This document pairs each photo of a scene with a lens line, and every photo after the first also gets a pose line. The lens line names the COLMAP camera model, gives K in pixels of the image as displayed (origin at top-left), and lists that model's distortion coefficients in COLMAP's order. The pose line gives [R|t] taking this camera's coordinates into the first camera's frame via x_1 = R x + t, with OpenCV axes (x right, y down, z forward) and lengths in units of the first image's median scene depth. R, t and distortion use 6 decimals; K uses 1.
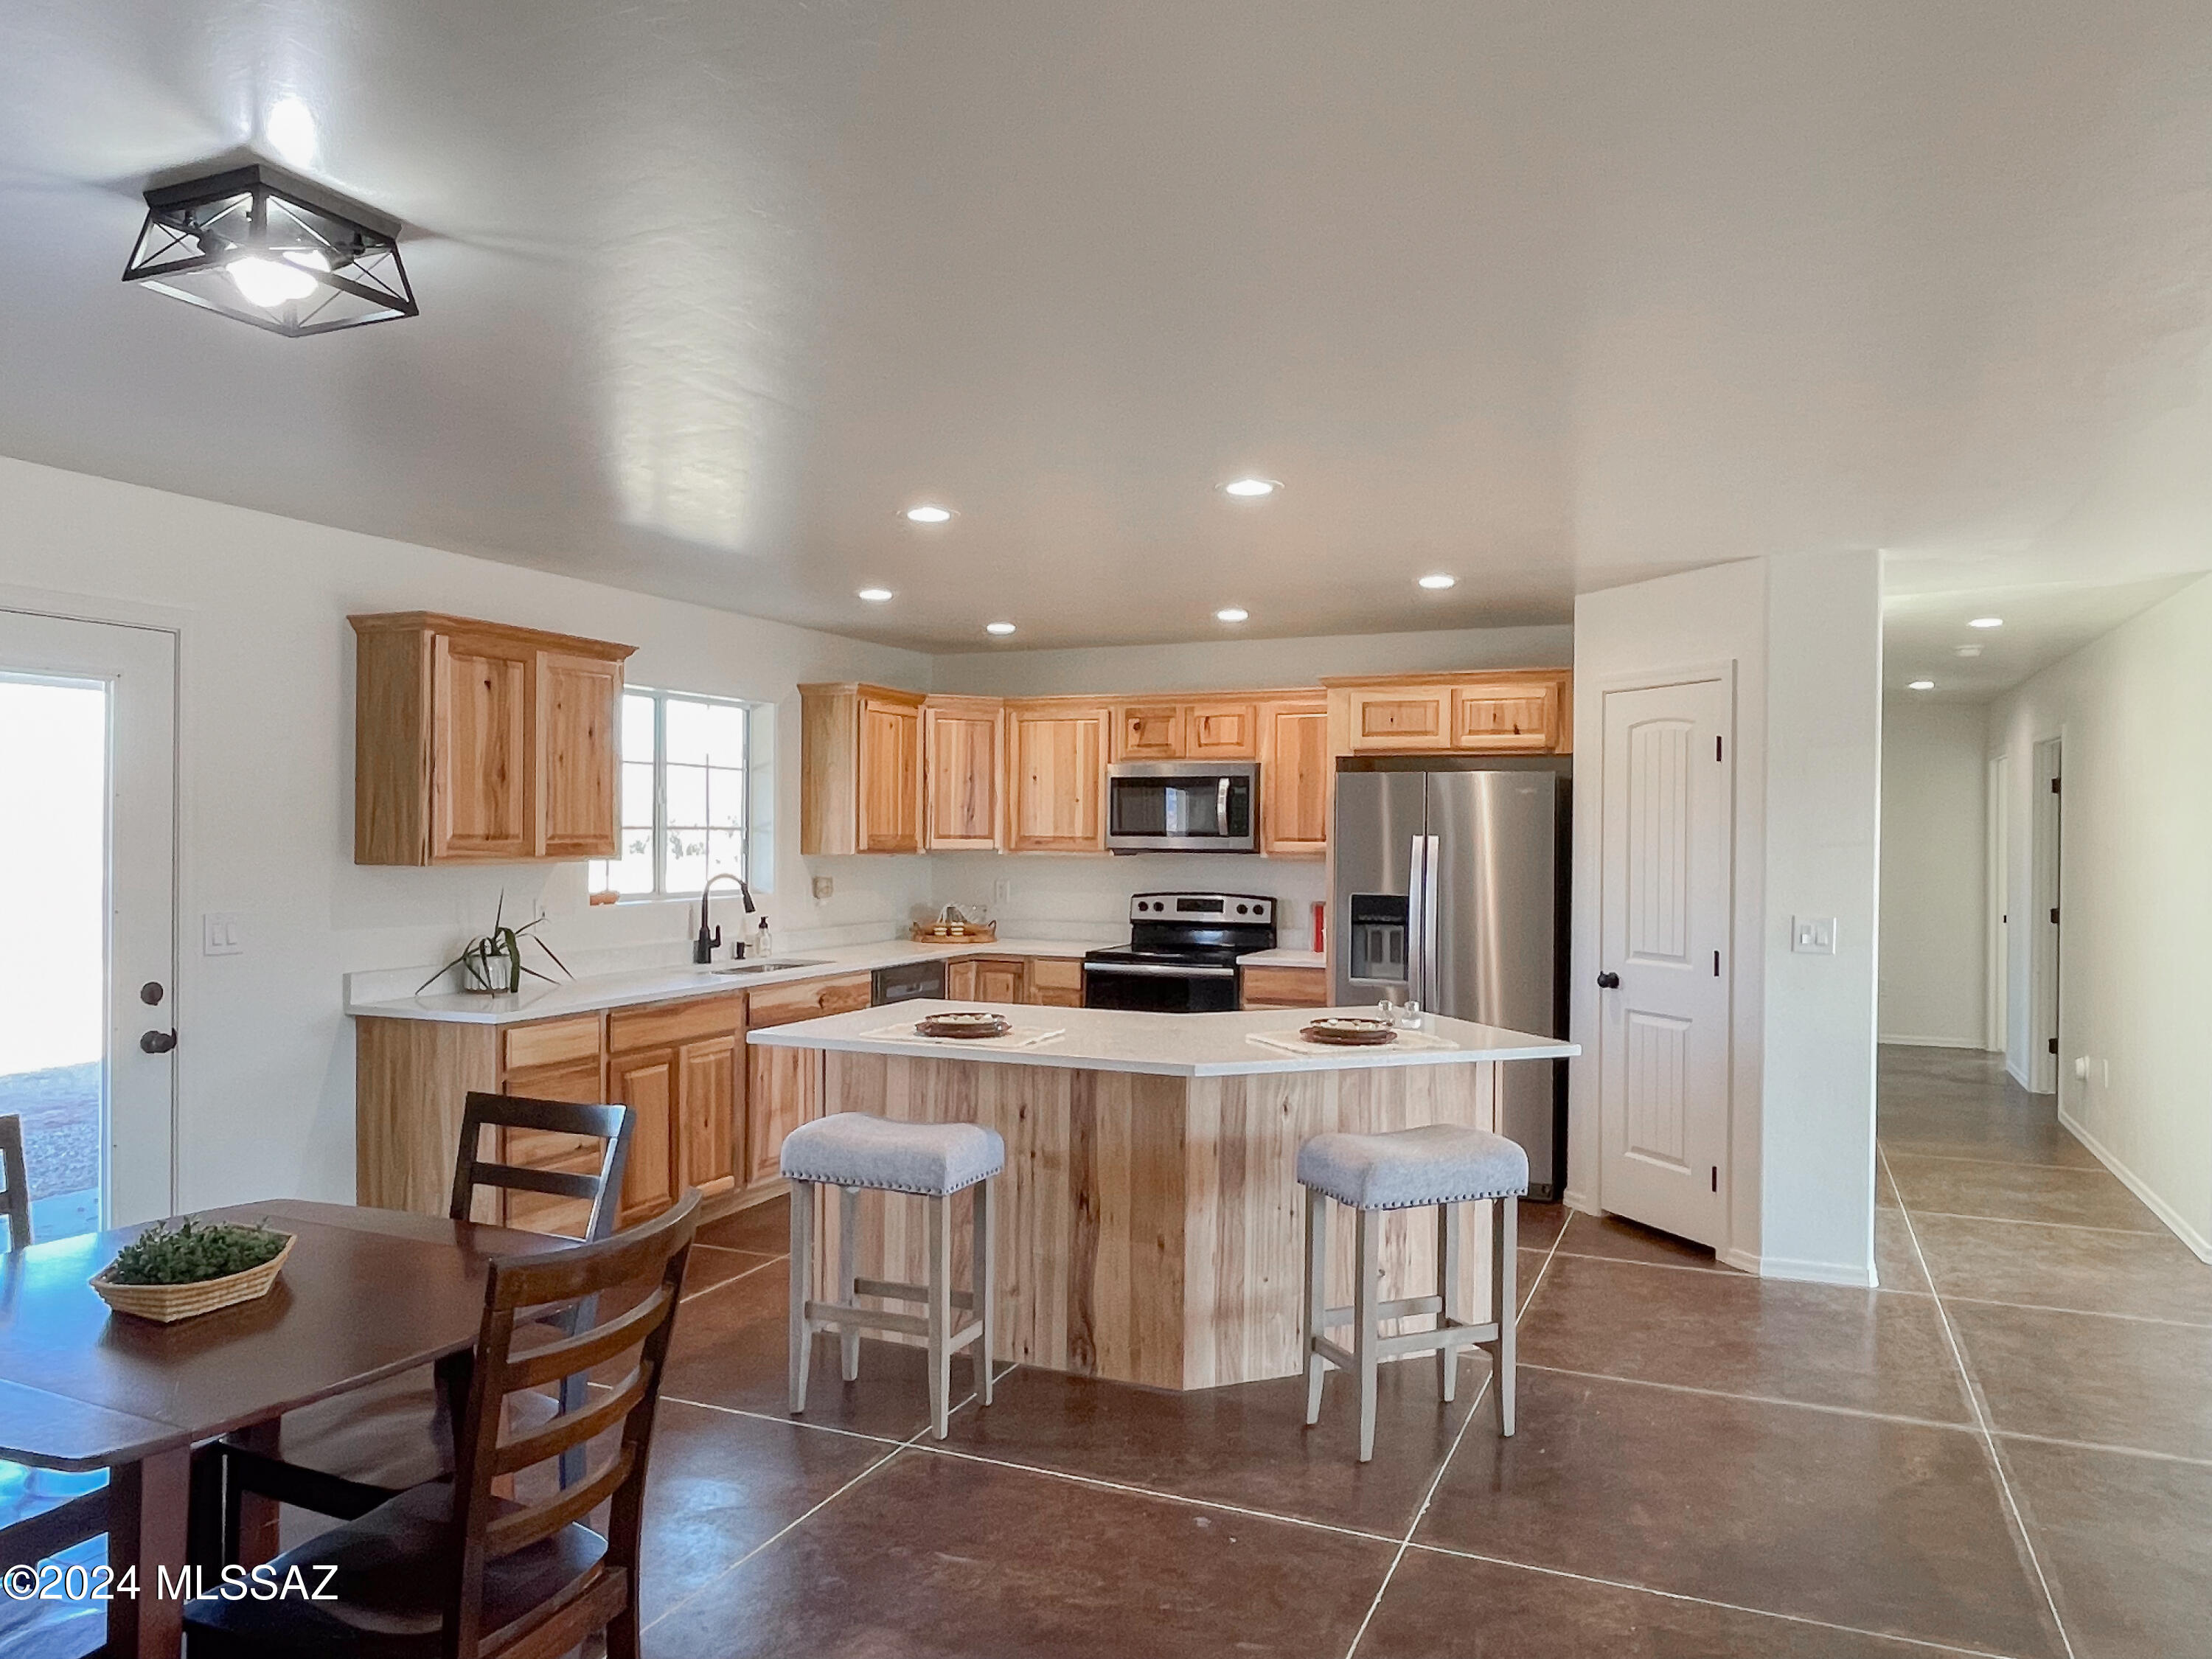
lens RADIAL K [[1515.6, 0, 1108.2], [0, 1515.6, 838.8], [0, 0, 1]] dist [0.003219, -0.002106]
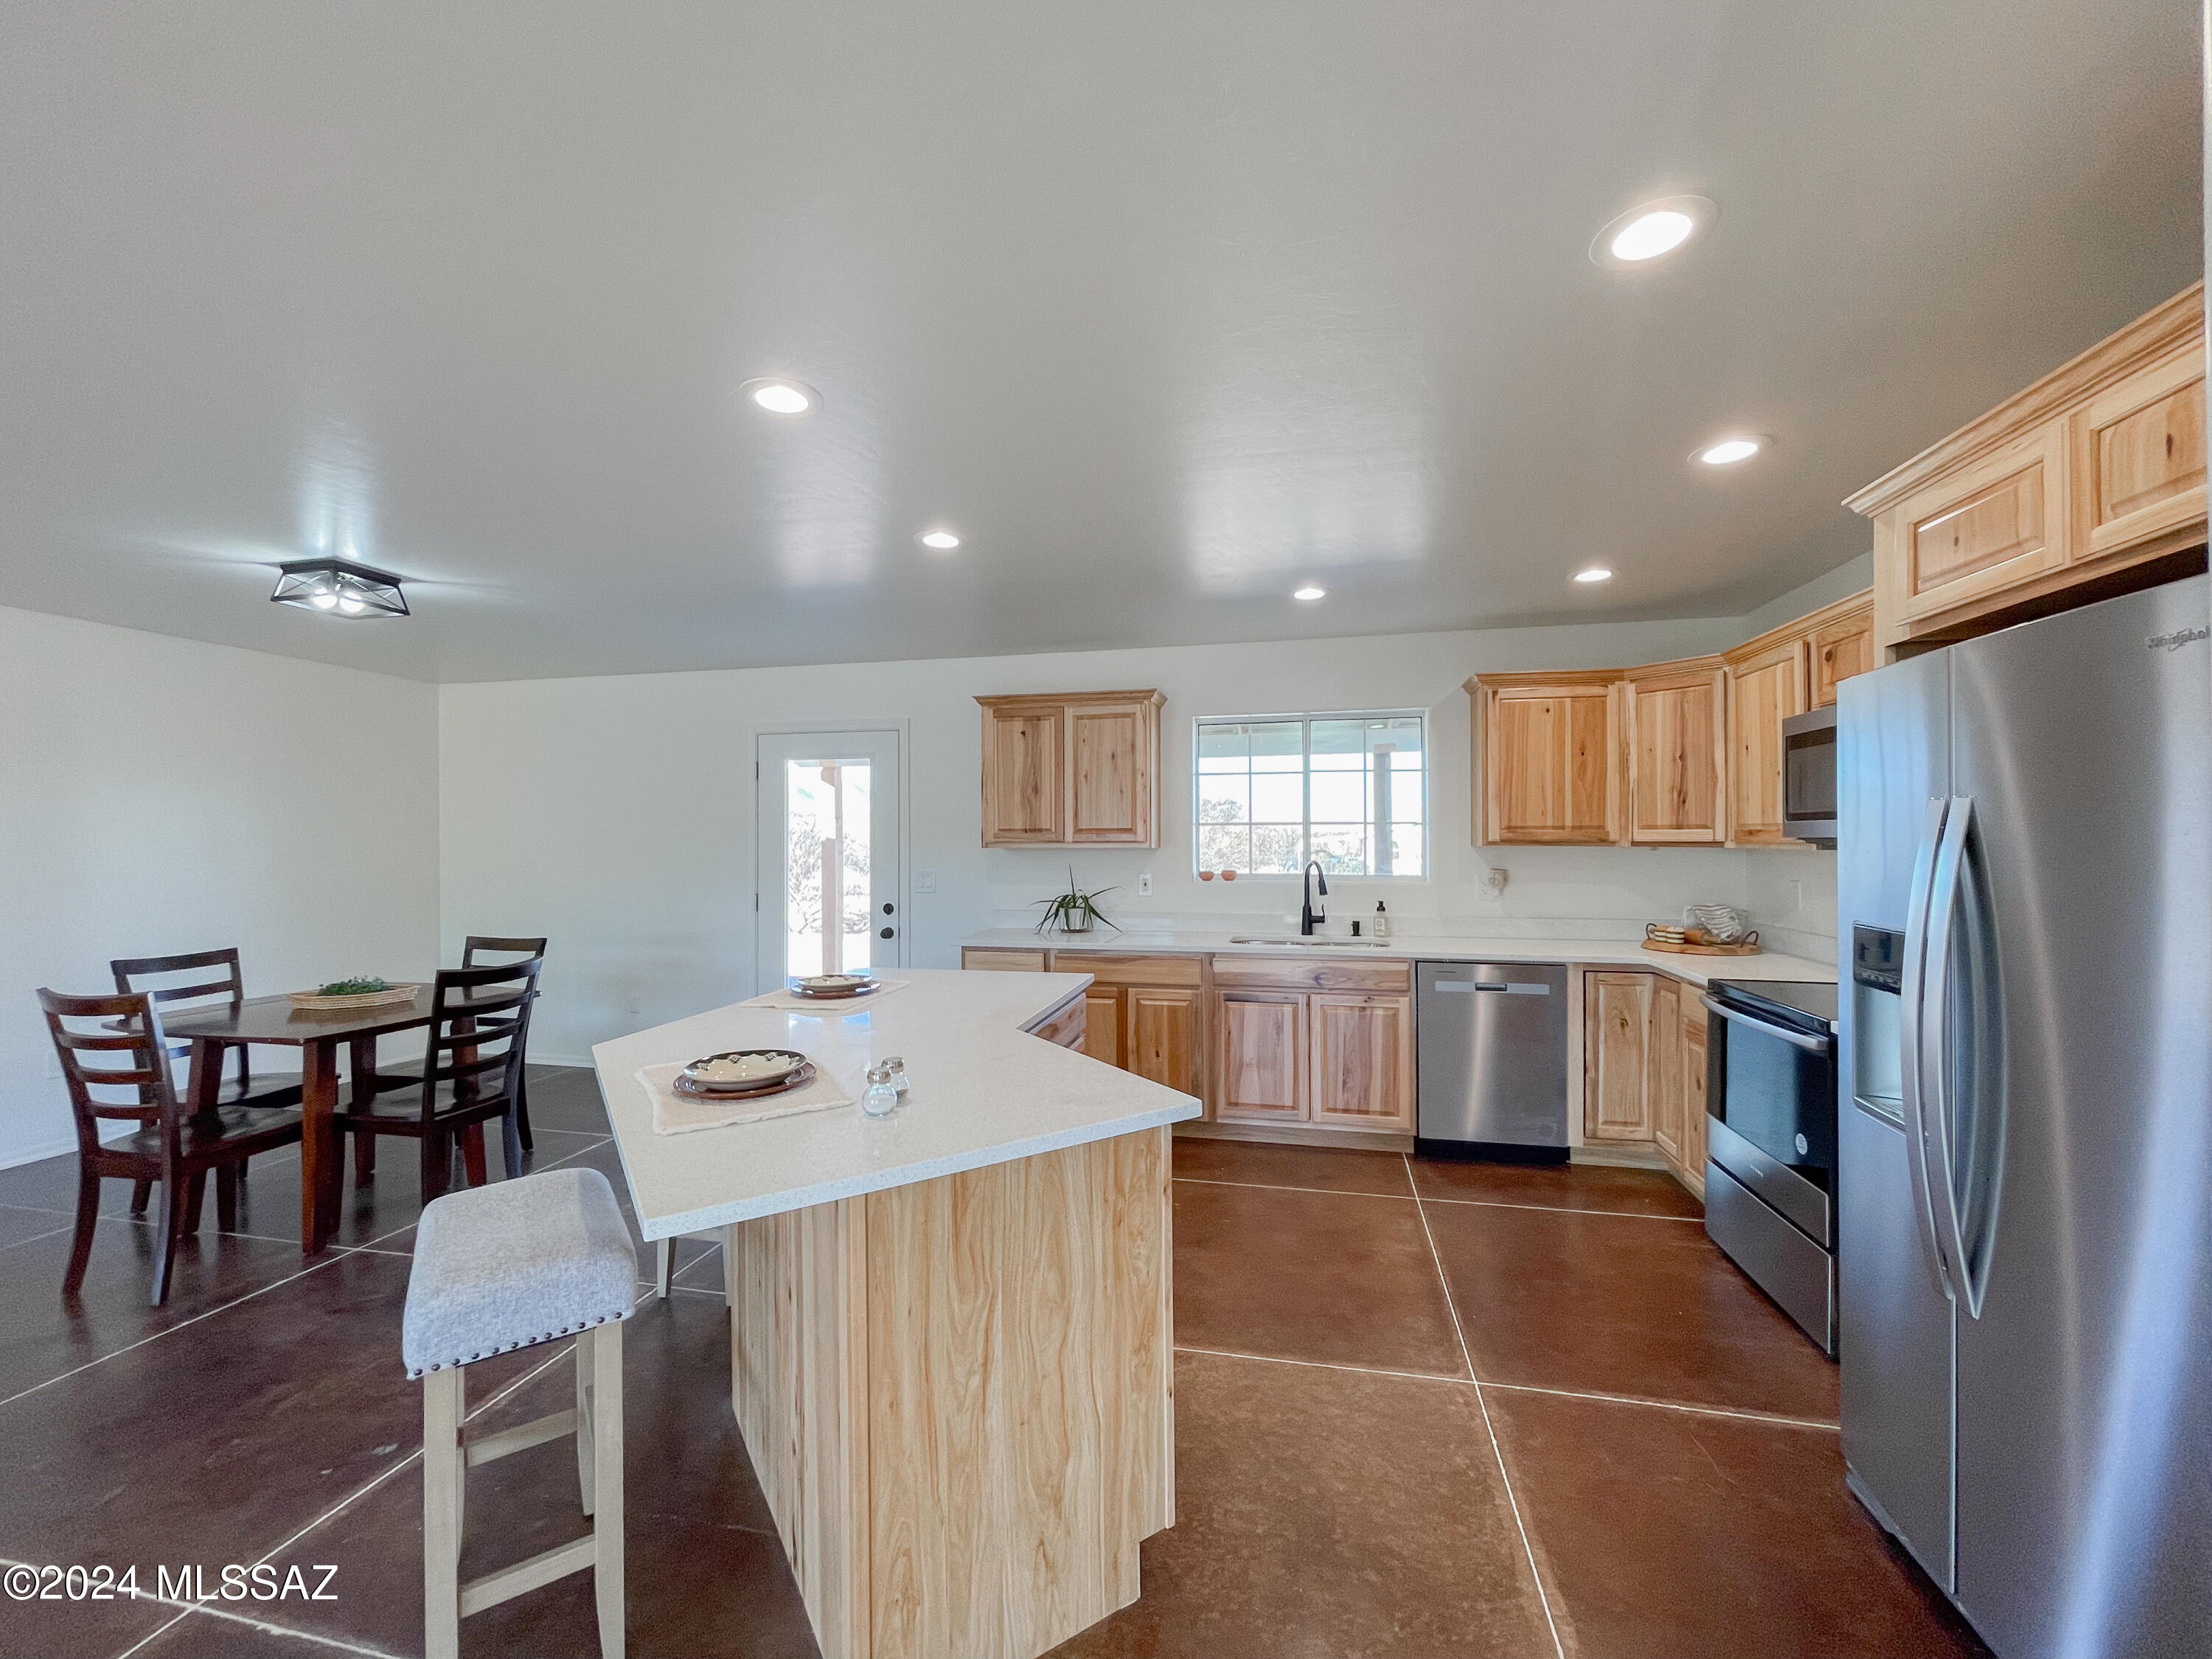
lens RADIAL K [[898.2, 0, 1105.6], [0, 898.2, 833.1], [0, 0, 1]] dist [0.008132, -0.000100]
pose [[0.183261, -0.014038, -0.982964, 0.399203], [-0.000261, 0.999897, -0.014329, 0.011362], [0.983064, 0.002882, 0.183238, 0.695990]]
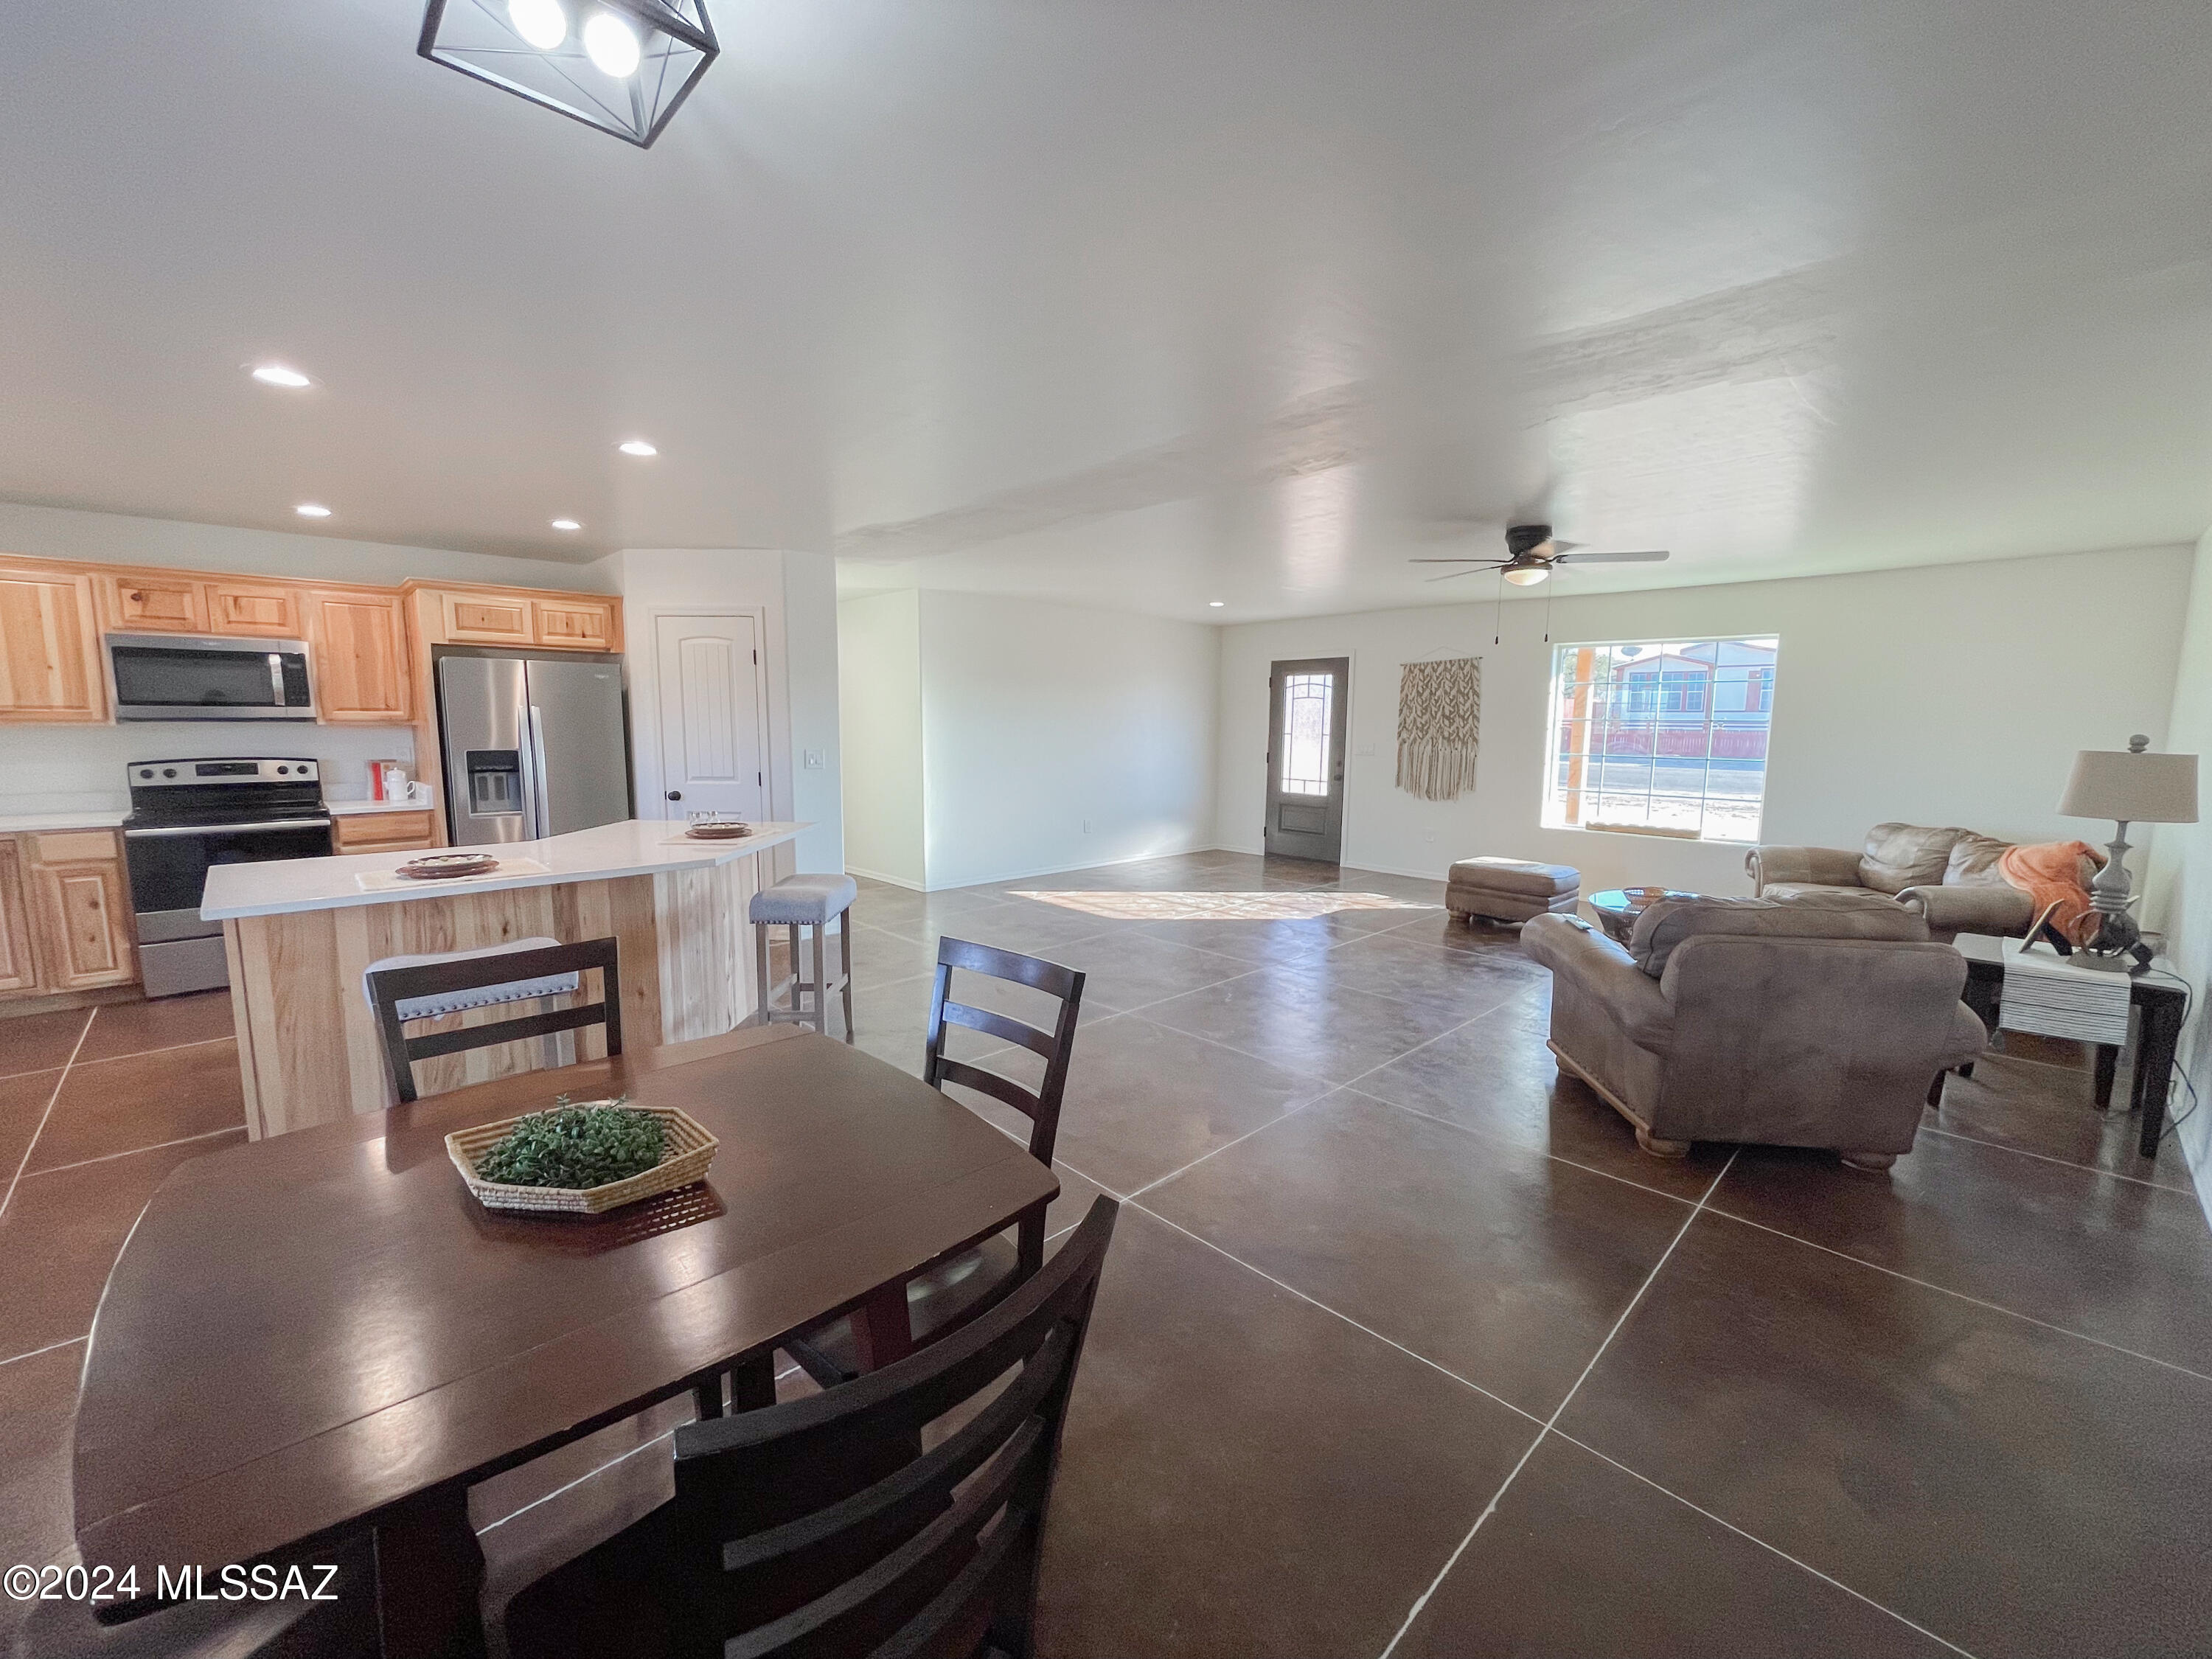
lens RADIAL K [[898.2, 0, 1096.9], [0, 898.2, 829.2], [0, 0, 1]] dist [0.008132, -0.000100]
pose [[0.386270, -0.118502, 0.914742, -0.349759], [0.002479, 0.991843, 0.127444, 0.005501], [-0.922383, -0.046960, 0.383412, 0.183401]]
